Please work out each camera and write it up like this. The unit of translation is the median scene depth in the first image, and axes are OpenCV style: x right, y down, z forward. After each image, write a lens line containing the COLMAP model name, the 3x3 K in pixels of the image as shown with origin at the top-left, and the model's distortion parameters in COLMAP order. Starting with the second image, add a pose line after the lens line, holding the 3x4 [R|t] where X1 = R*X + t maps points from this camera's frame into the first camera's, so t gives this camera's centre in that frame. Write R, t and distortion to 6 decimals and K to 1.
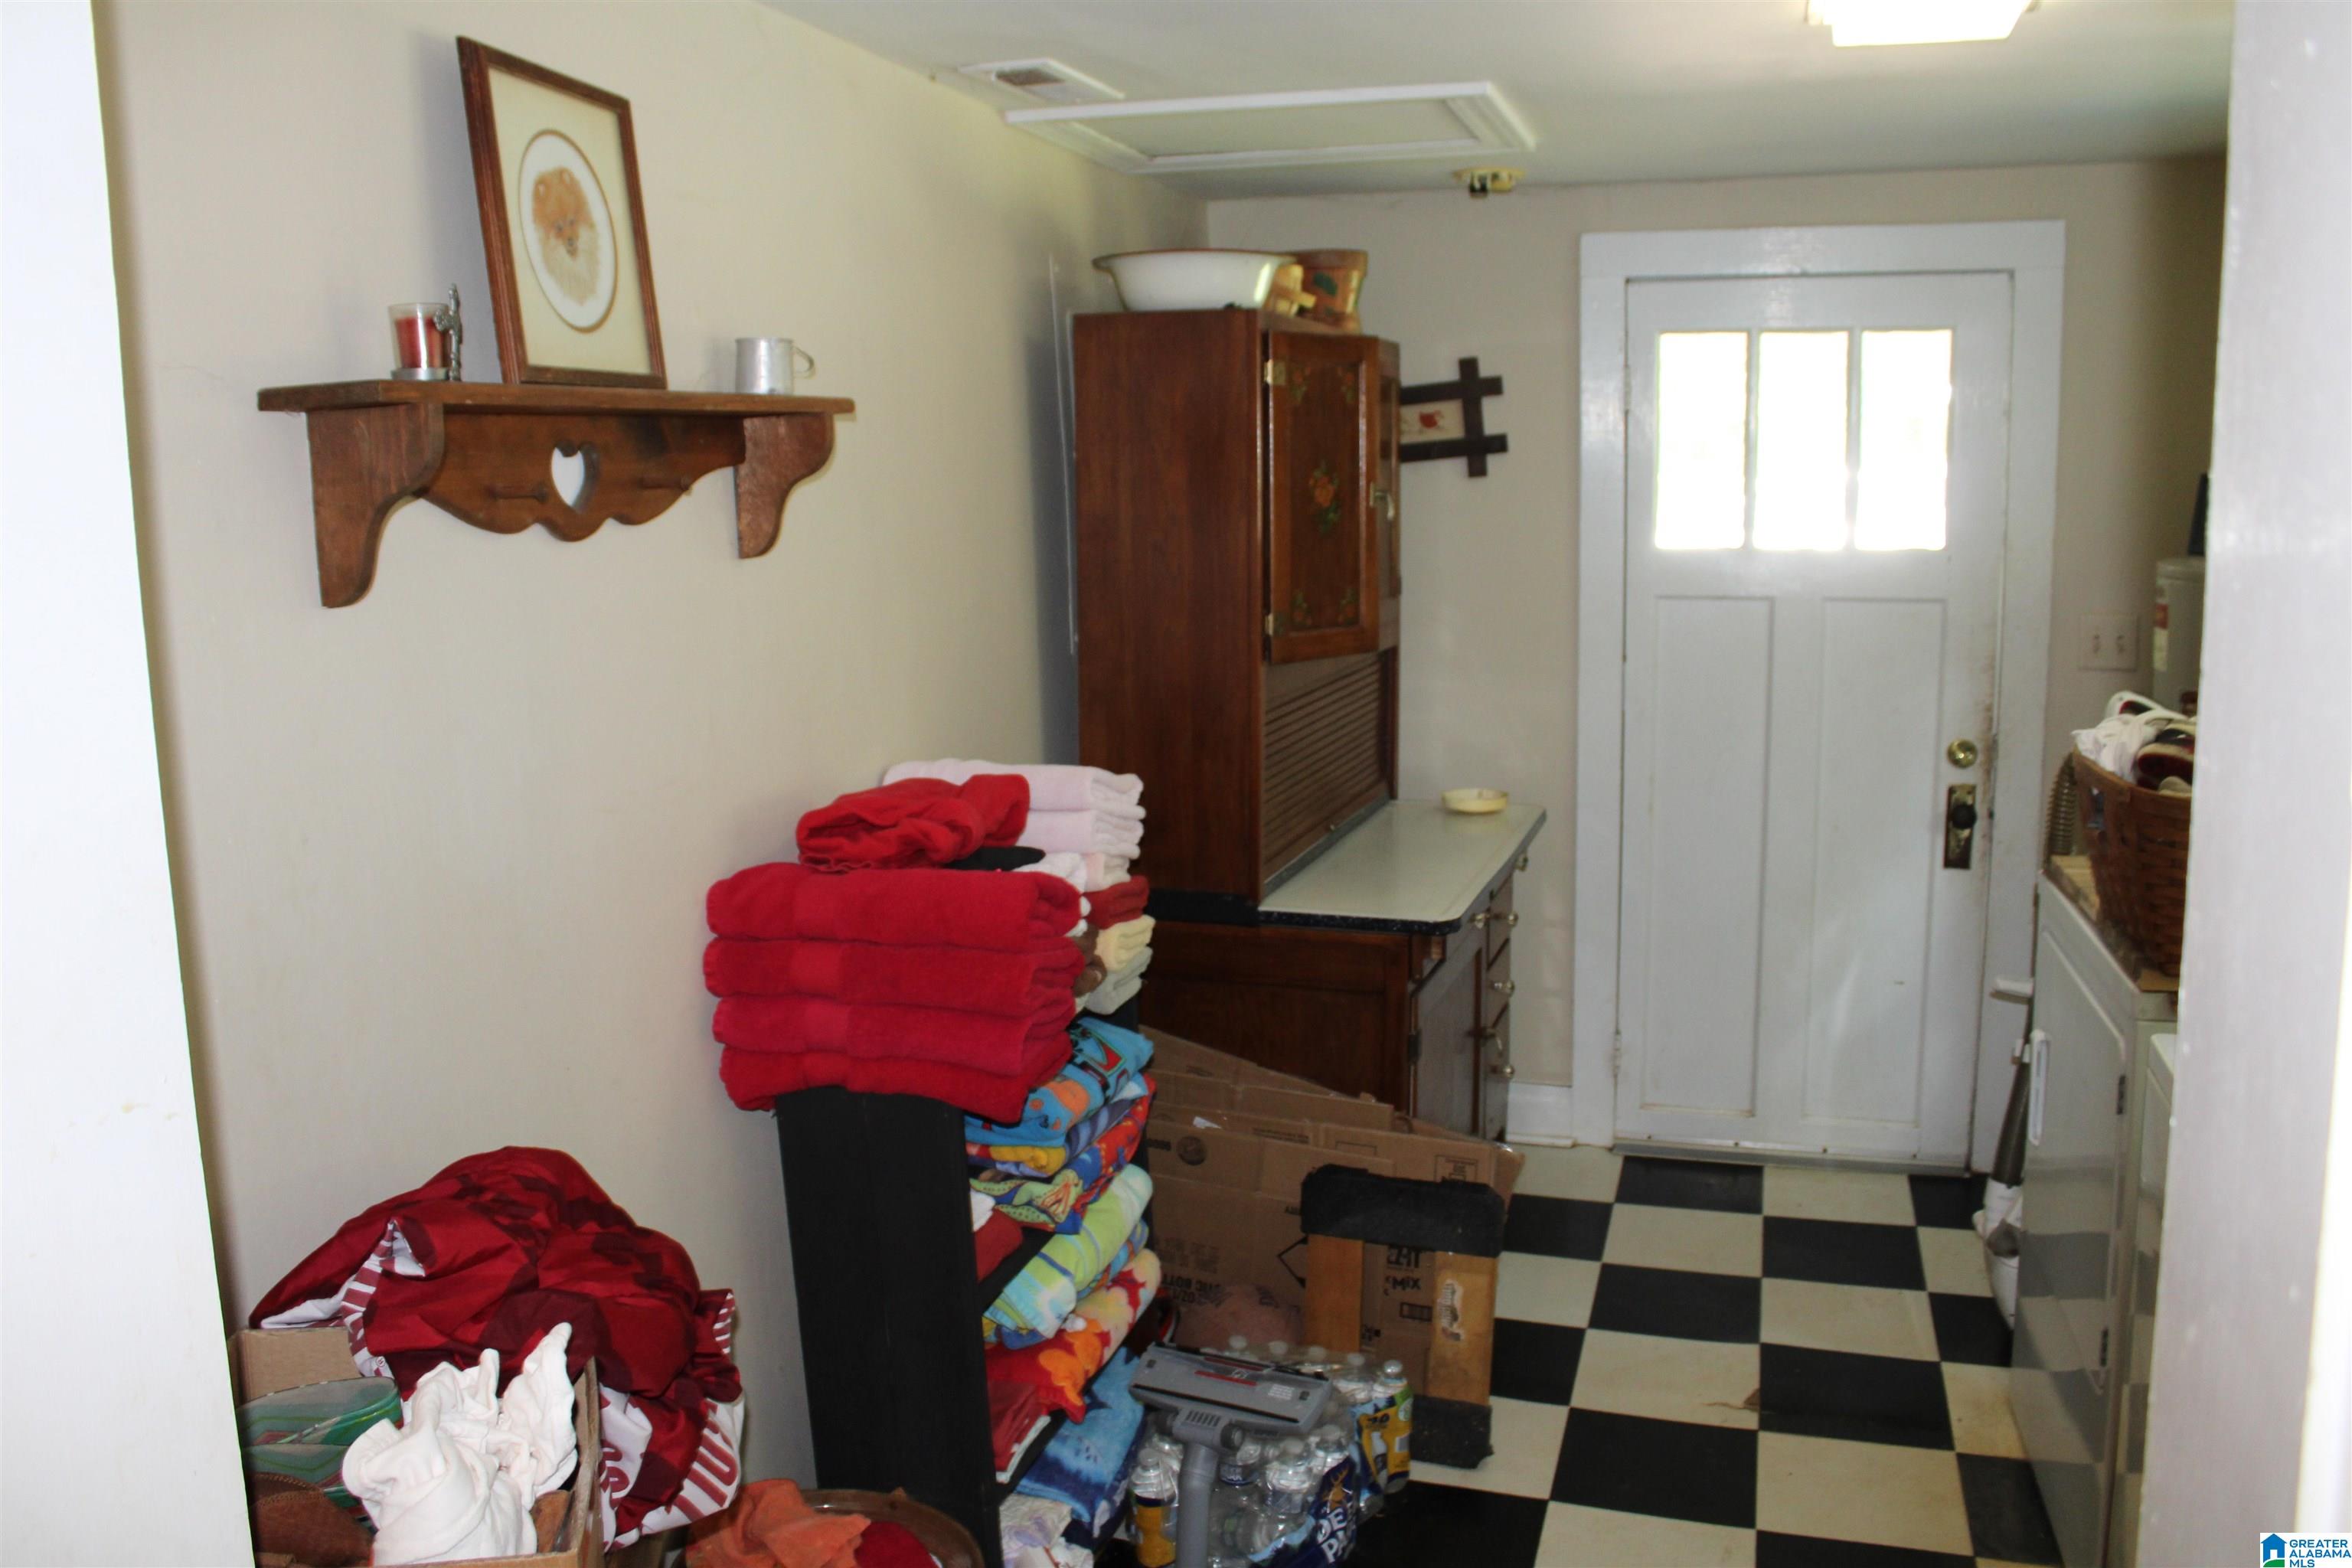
lens RADIAL K [[1956.0, 0, 1157.3], [0, 1956.0, 765.8], [0, 0, 1]] dist [-0.163930, 0.136627]
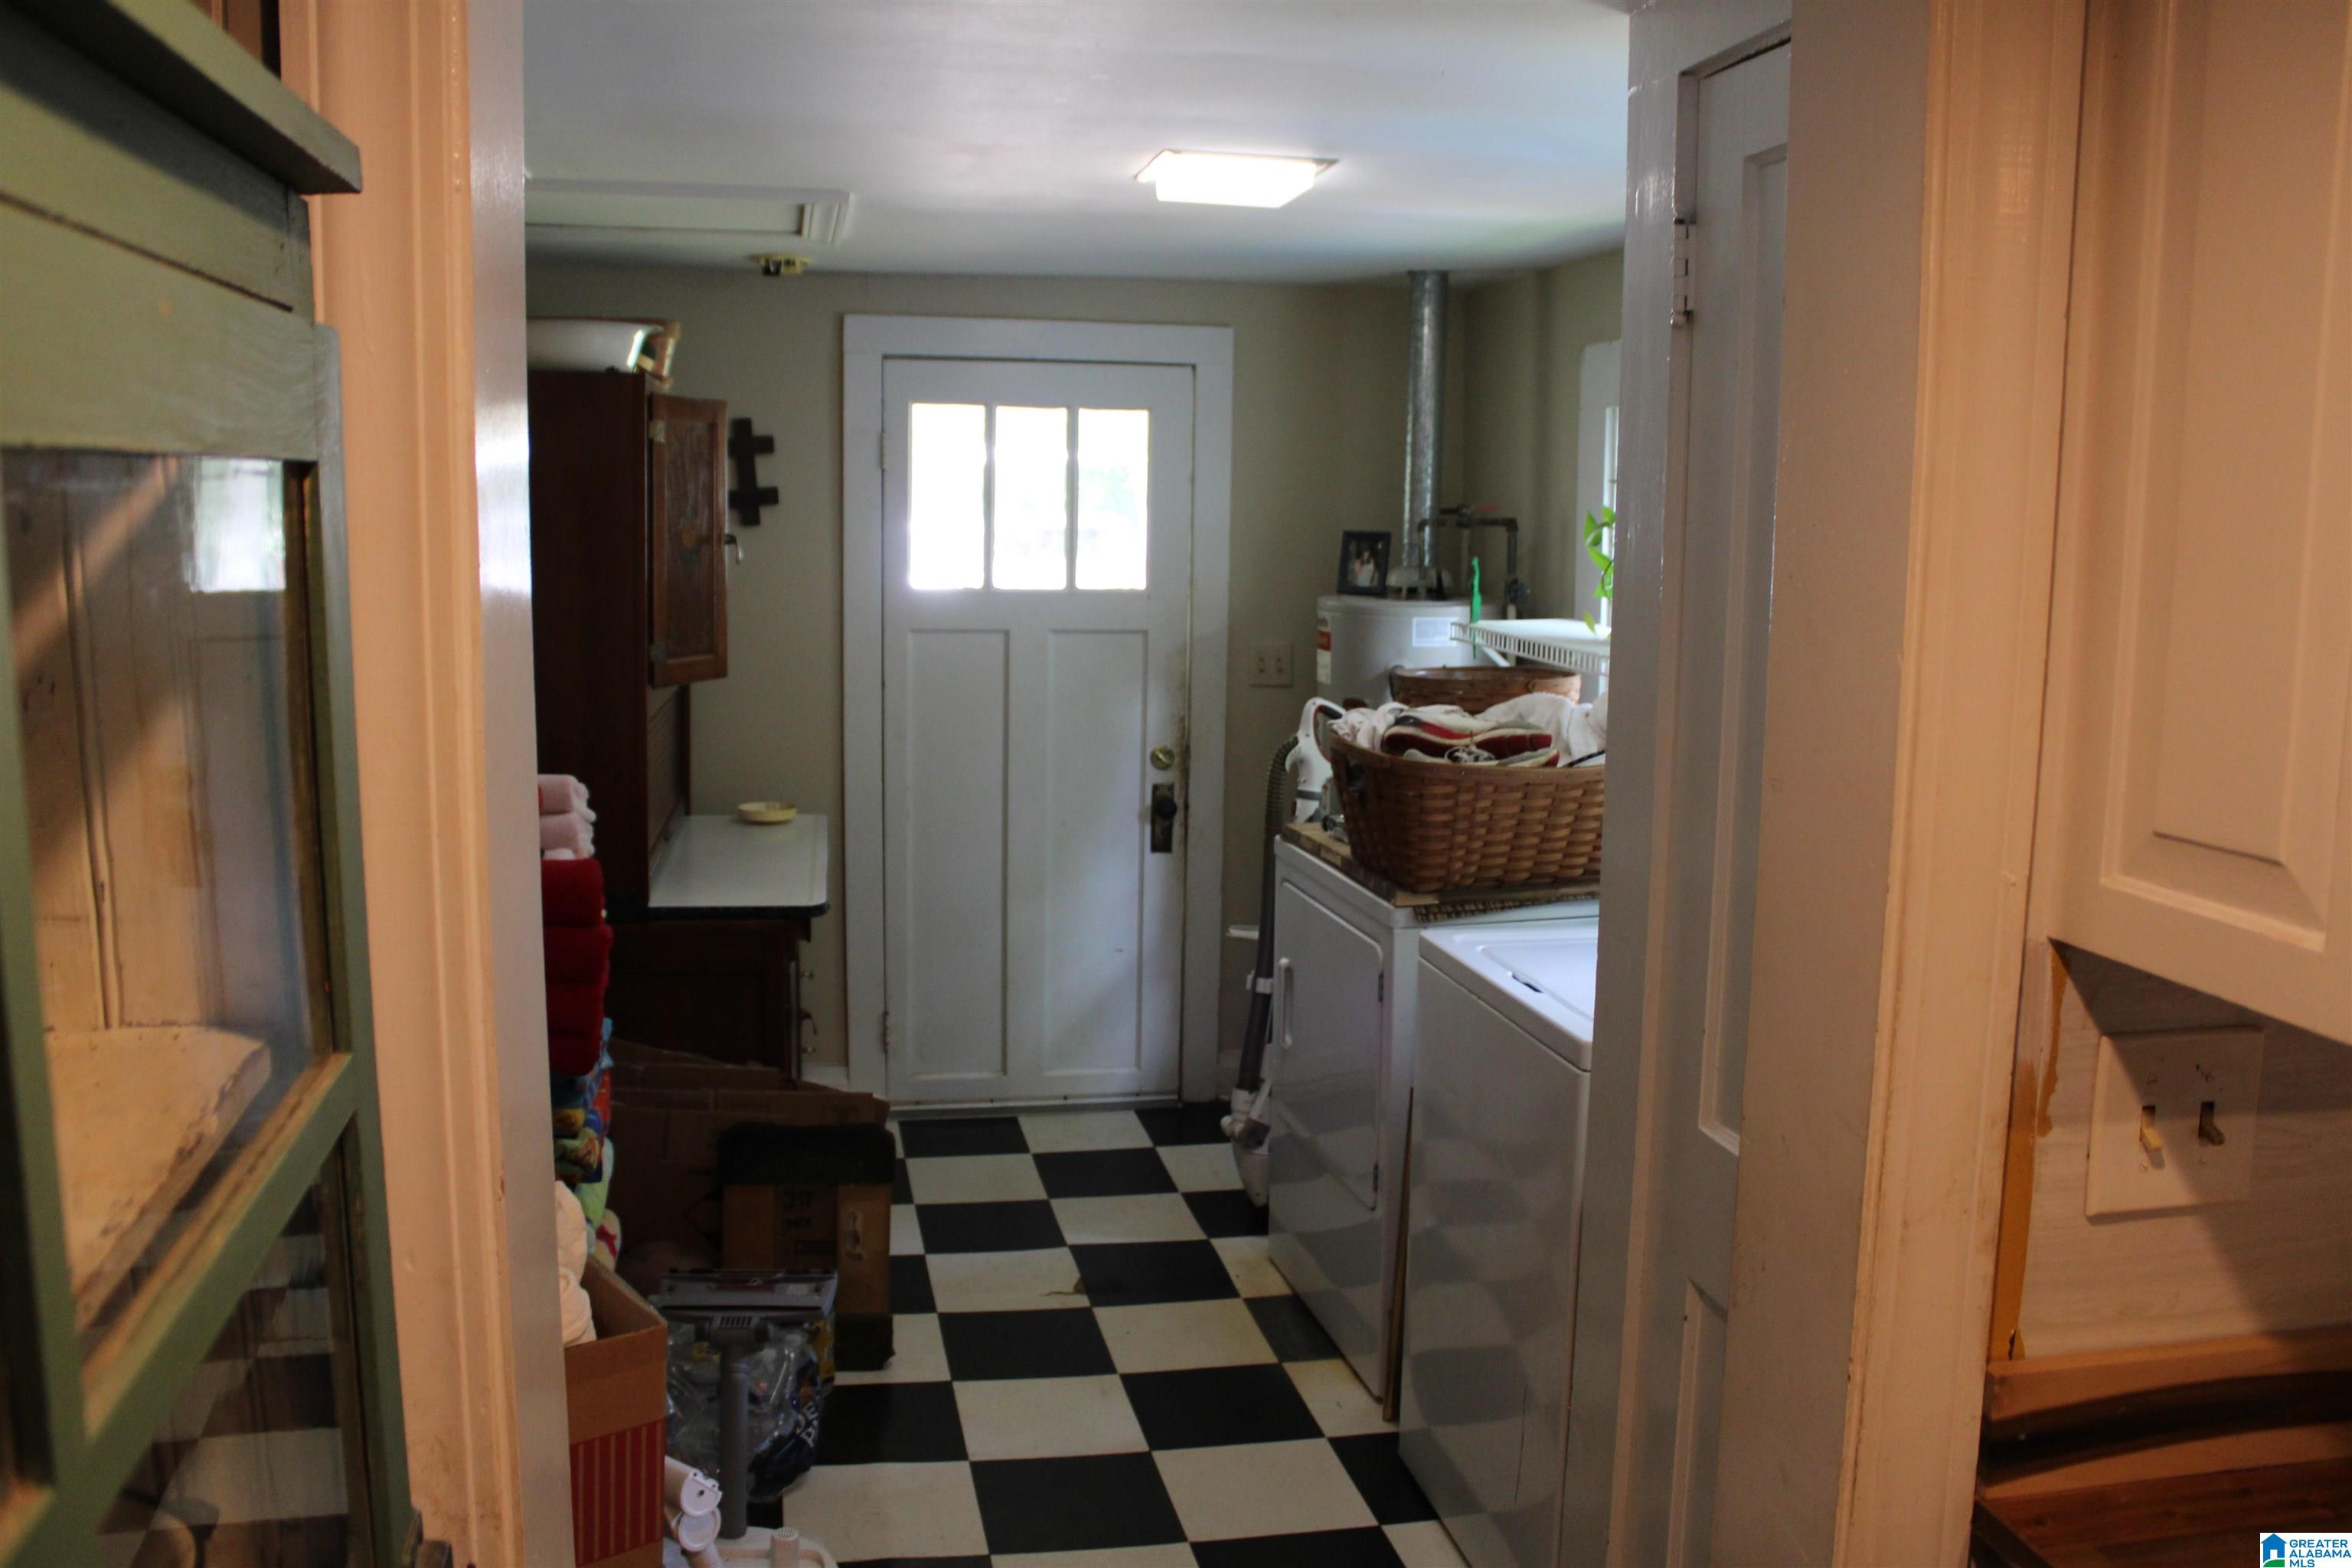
lens RADIAL K [[1956.0, 0, 1177.1], [0, 1956.0, 777.4], [0, 0, 1]] dist [-0.163930, 0.136627]
pose [[0.873425, -0.033417, 0.485811, -0.194588], [0.043397, 0.999015, -0.009305, 0.020341], [-0.485021, 0.029209, 0.874014, -0.105164]]
